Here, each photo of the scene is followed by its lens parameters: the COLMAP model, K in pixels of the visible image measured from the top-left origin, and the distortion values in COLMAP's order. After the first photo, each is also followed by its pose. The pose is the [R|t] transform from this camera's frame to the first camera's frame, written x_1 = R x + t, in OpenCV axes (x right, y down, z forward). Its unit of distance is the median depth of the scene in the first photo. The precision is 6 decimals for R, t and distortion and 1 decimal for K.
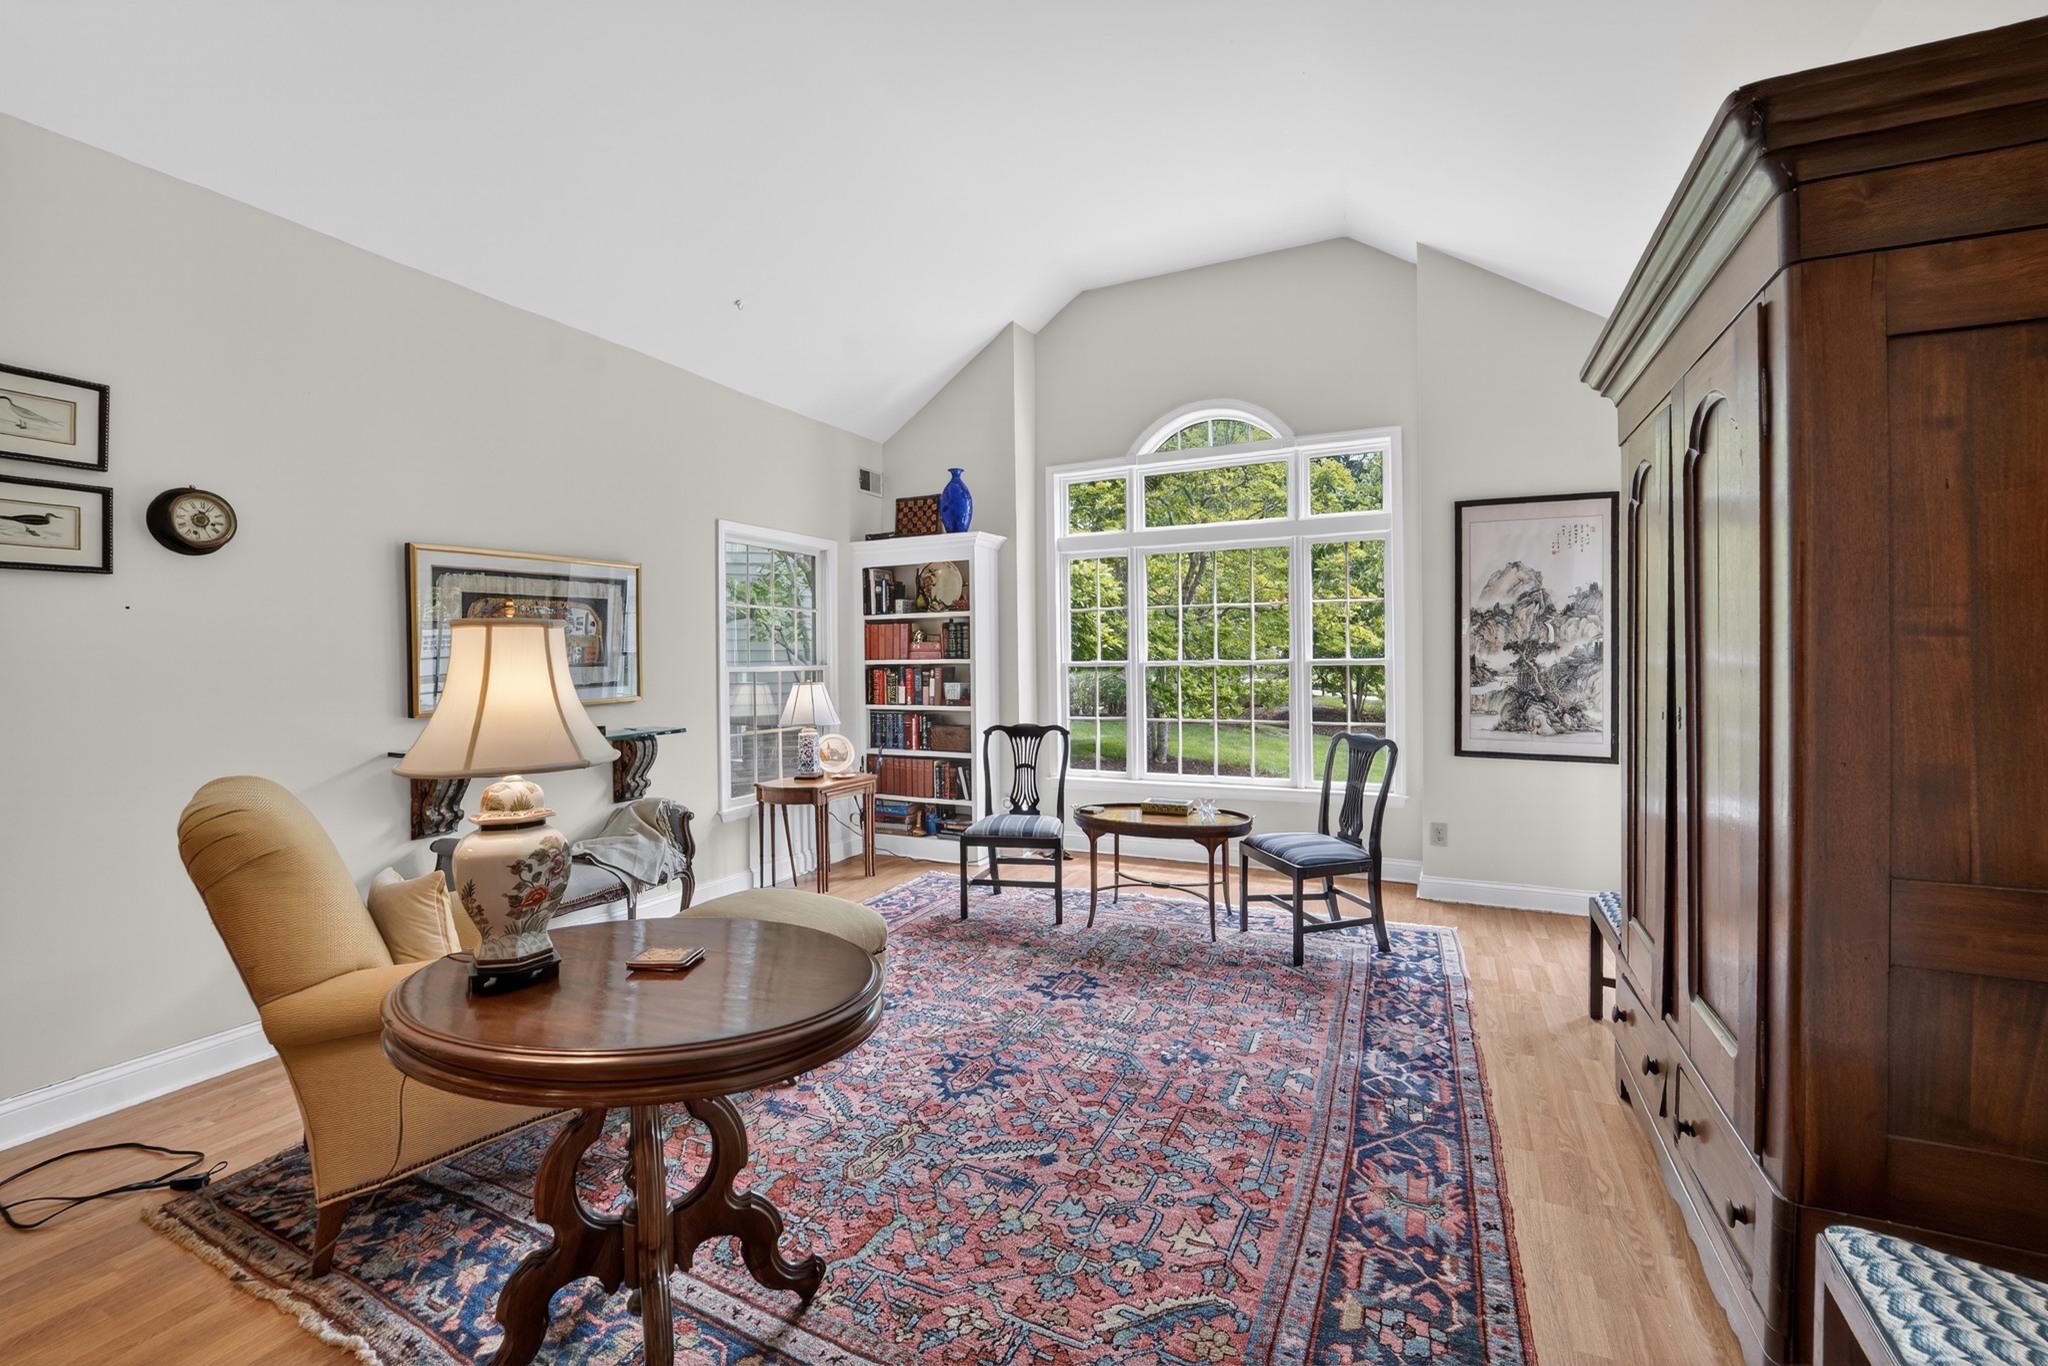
lens RADIAL K [[837.7, 0, 1024.1], [0, 837.7, 653.6], [0, 0, 1]] dist [-0.018192, -0.004424]
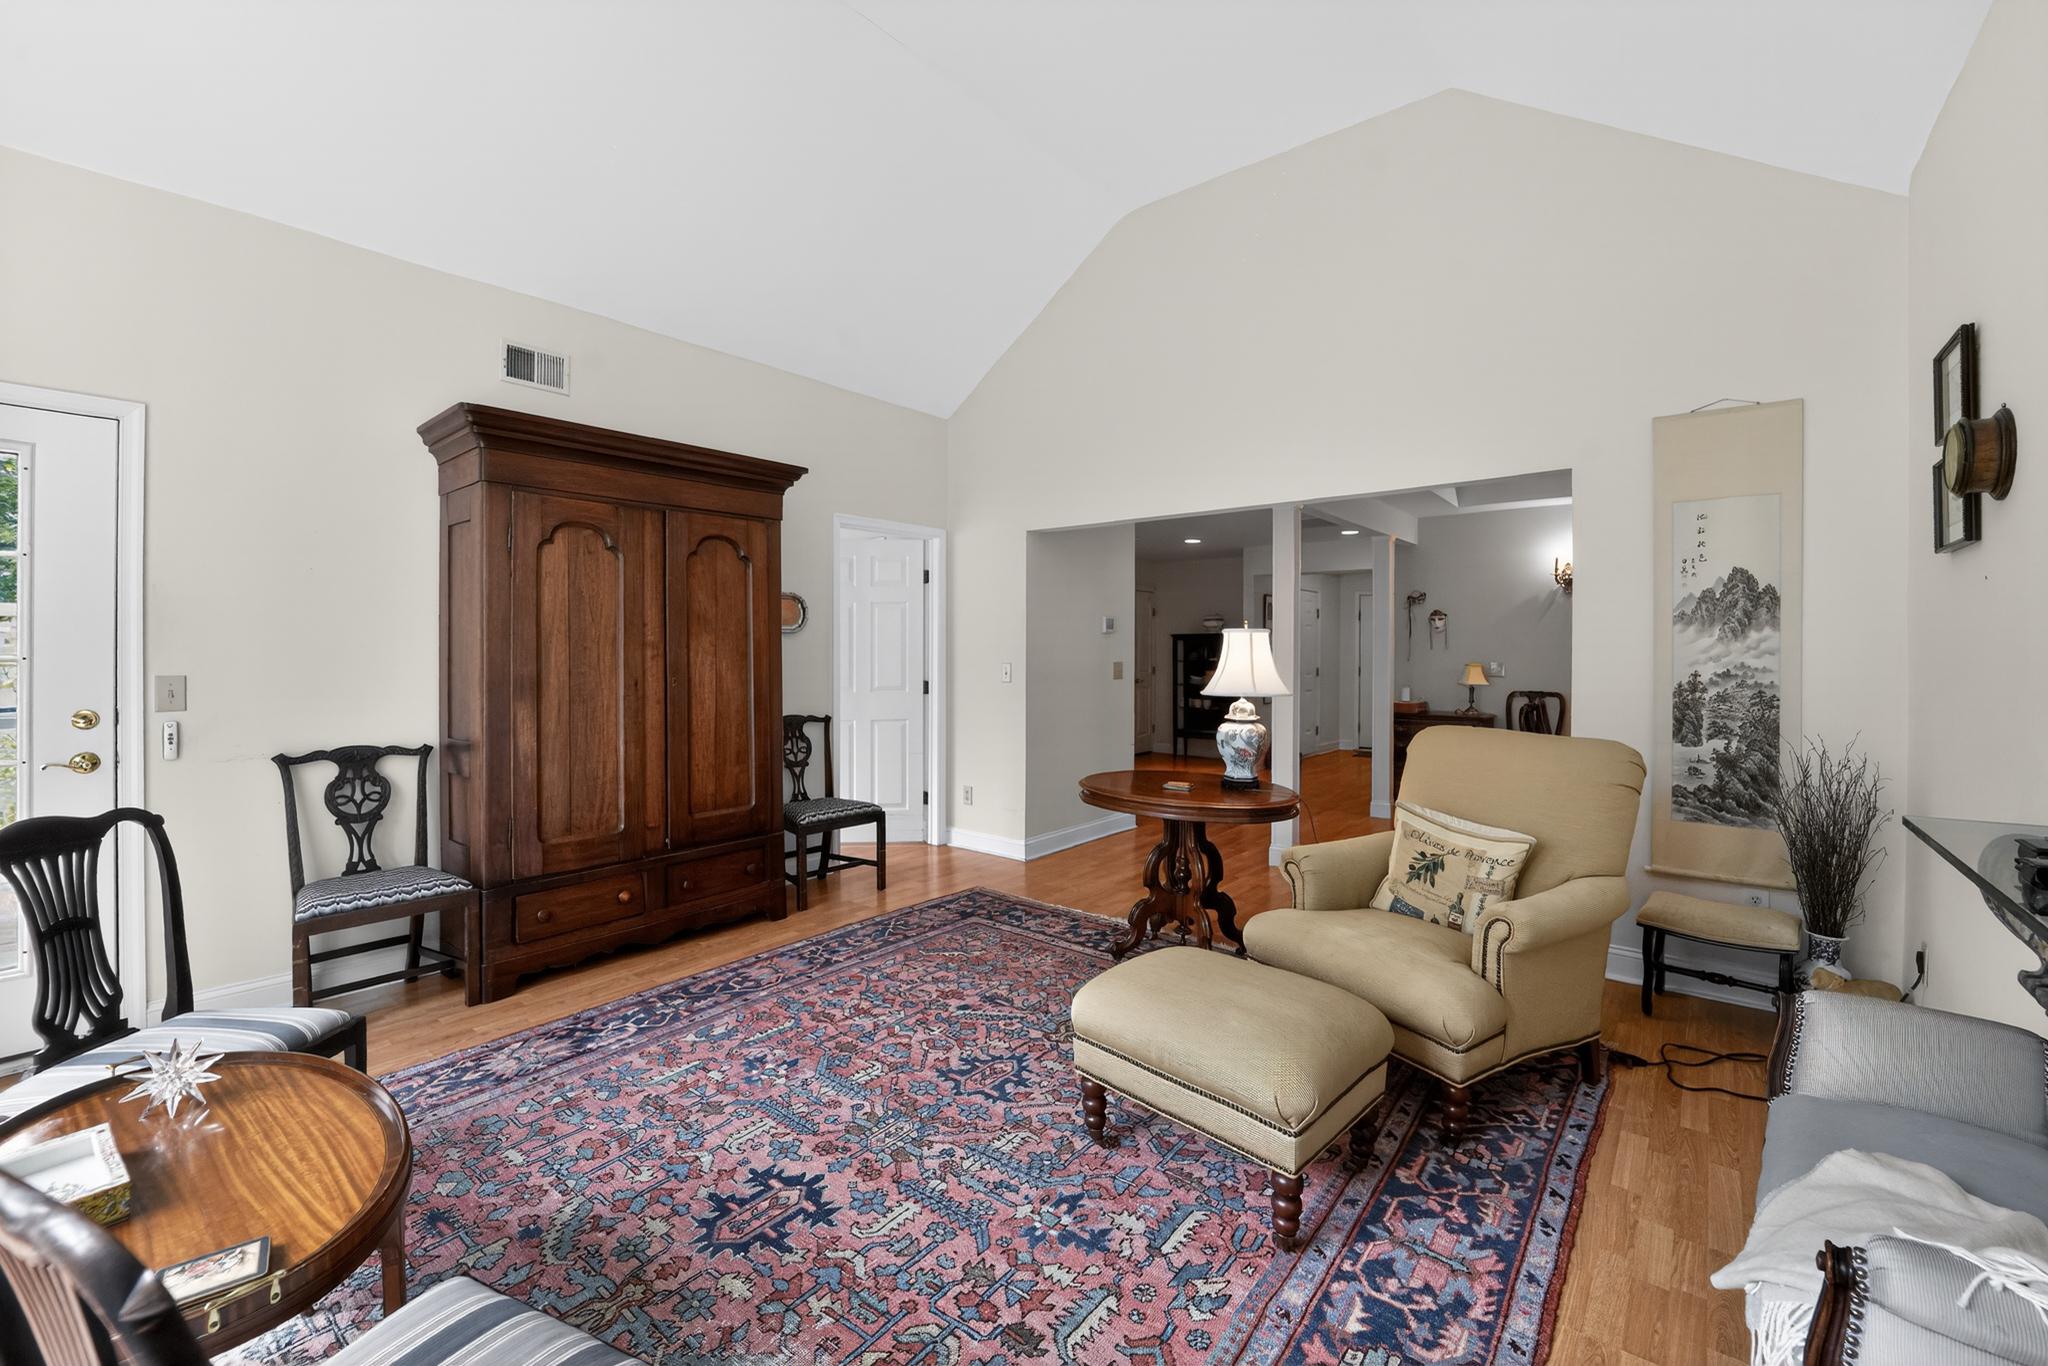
lens RADIAL K [[836.7, 0, 1018.5], [0, 836.7, 648.7], [0, 0, 1]] dist [-0.022326, -0.000257]
pose [[-0.970481, 0.008467, 0.241029, -0.214938], [0.006540, 0.999940, -0.008794, 0.009668], [-0.241089, -0.006958, -0.970478, 1.248878]]
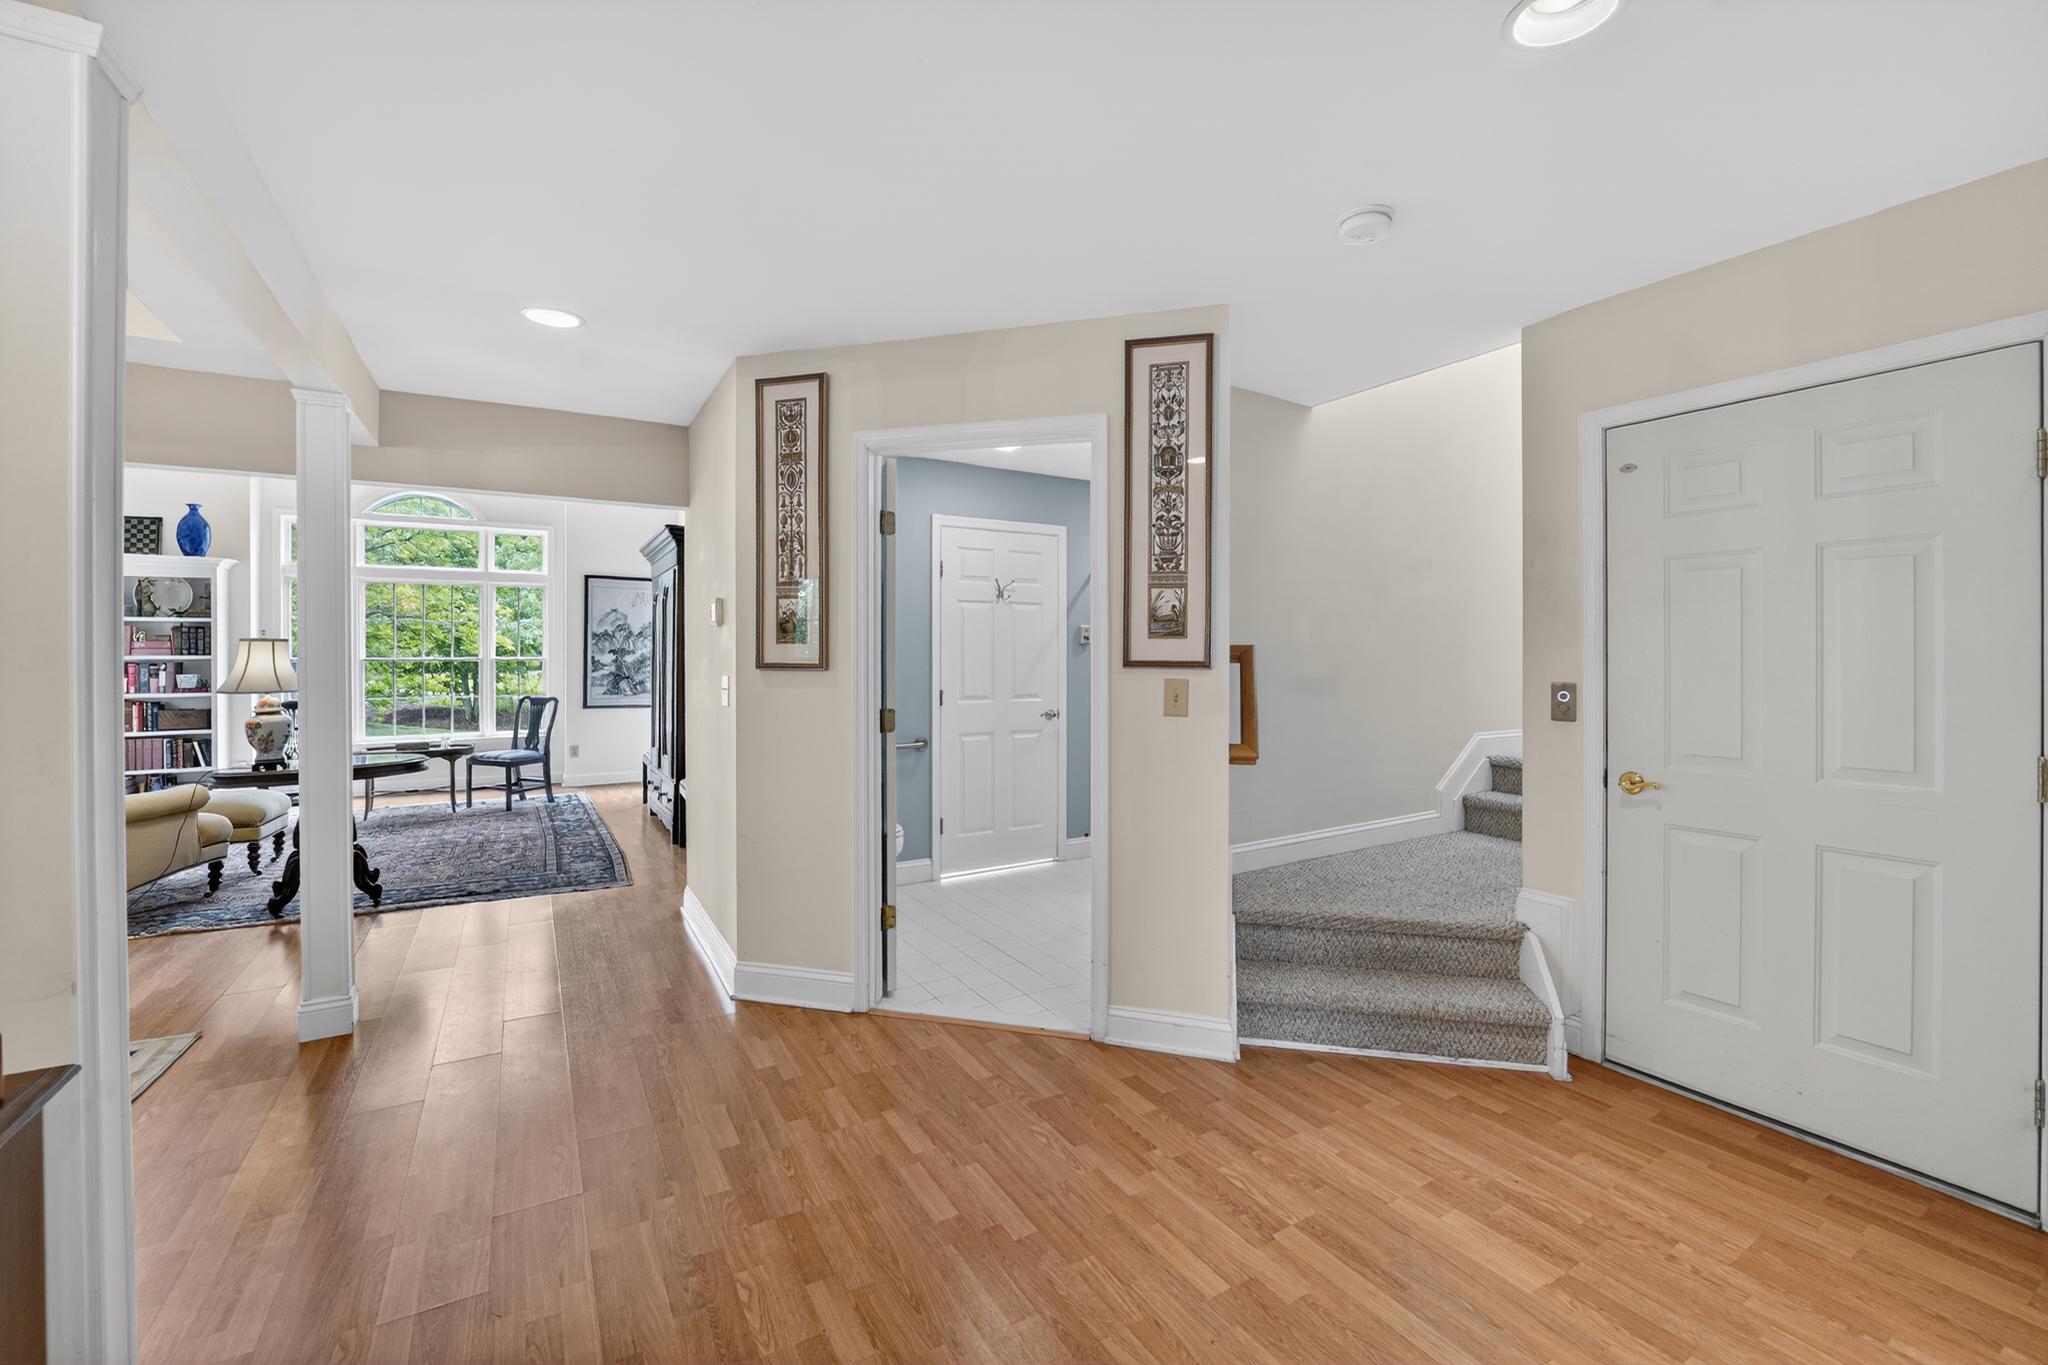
lens RADIAL K [[834.2, 0, 1012.7], [0, 834.2, 658.0], [0, 0, 1]] dist [-0.019397, 0.000108]
pose [[0.555840, 0.006625, 0.831263, -0.564823], [-0.008926, 0.999958, -0.002001, 0.002235], [-0.831241, -0.006308, 0.555876, -0.954473]]
